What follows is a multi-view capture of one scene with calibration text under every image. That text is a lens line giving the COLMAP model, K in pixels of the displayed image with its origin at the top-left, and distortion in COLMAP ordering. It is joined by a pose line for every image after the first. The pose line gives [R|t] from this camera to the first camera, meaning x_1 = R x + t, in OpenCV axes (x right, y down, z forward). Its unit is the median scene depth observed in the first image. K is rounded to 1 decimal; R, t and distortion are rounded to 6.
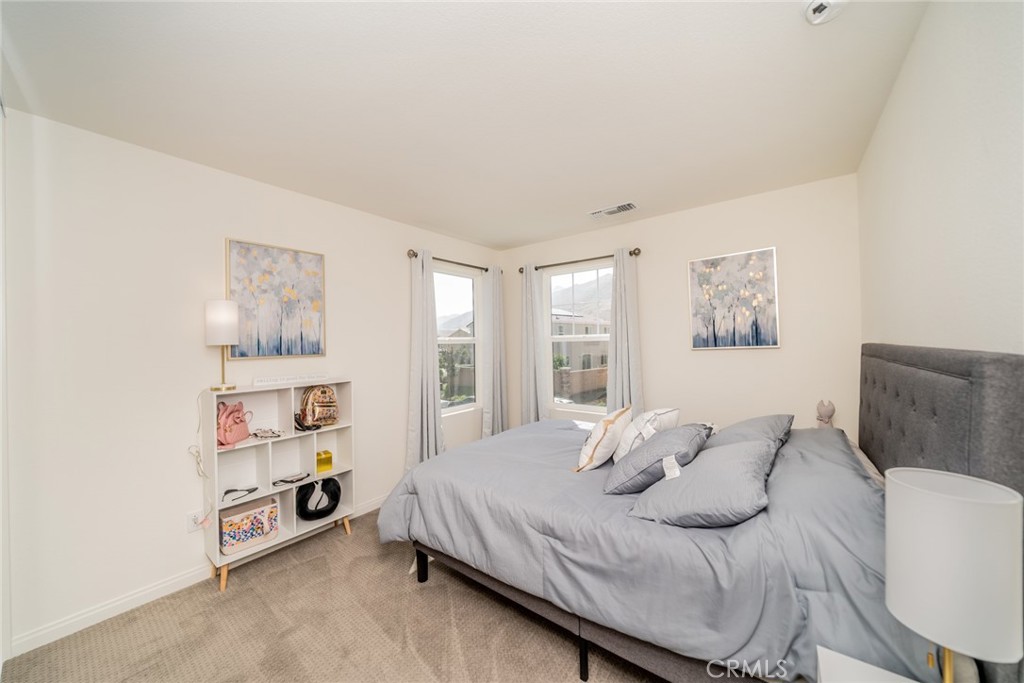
lens RADIAL K [[348.7, 0, 512.0], [0, 348.7, 341.5], [0, 0, 1]] dist [-0.010877, -0.000050]
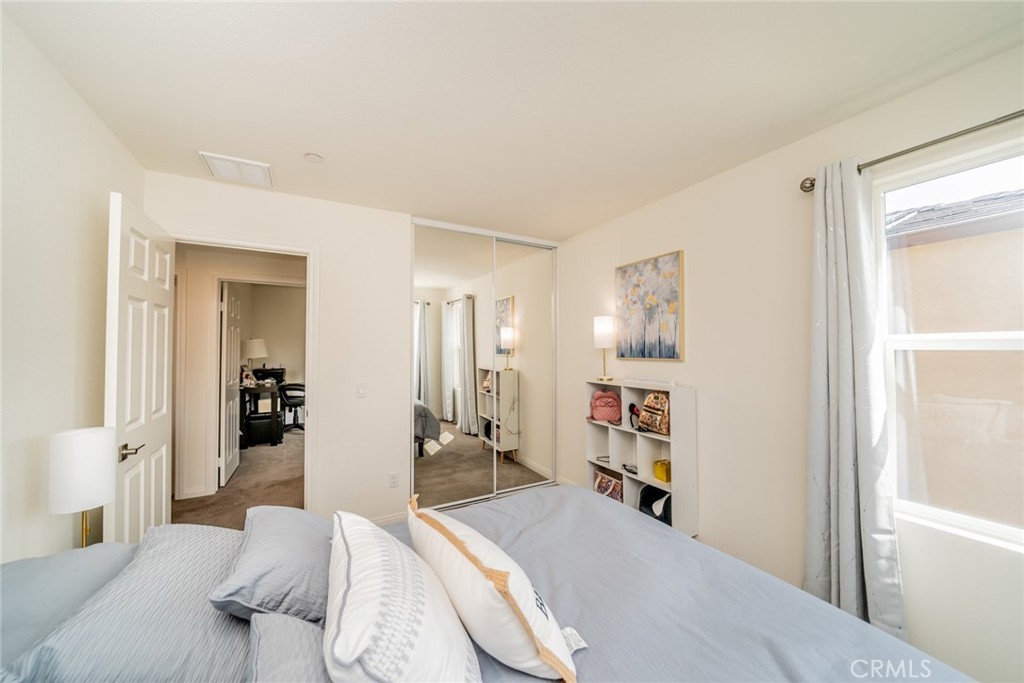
lens RADIAL K [[348.7, 0, 512.0], [0, 348.7, 341.5], [0, 0, 1]] dist [-0.010877, -0.000050]
pose [[-0.359181, 0.005896, -0.933249, 0.520147], [0.020155, 0.999796, -0.001441, -0.018622], [0.933050, -0.019327, -0.359227, 0.996560]]
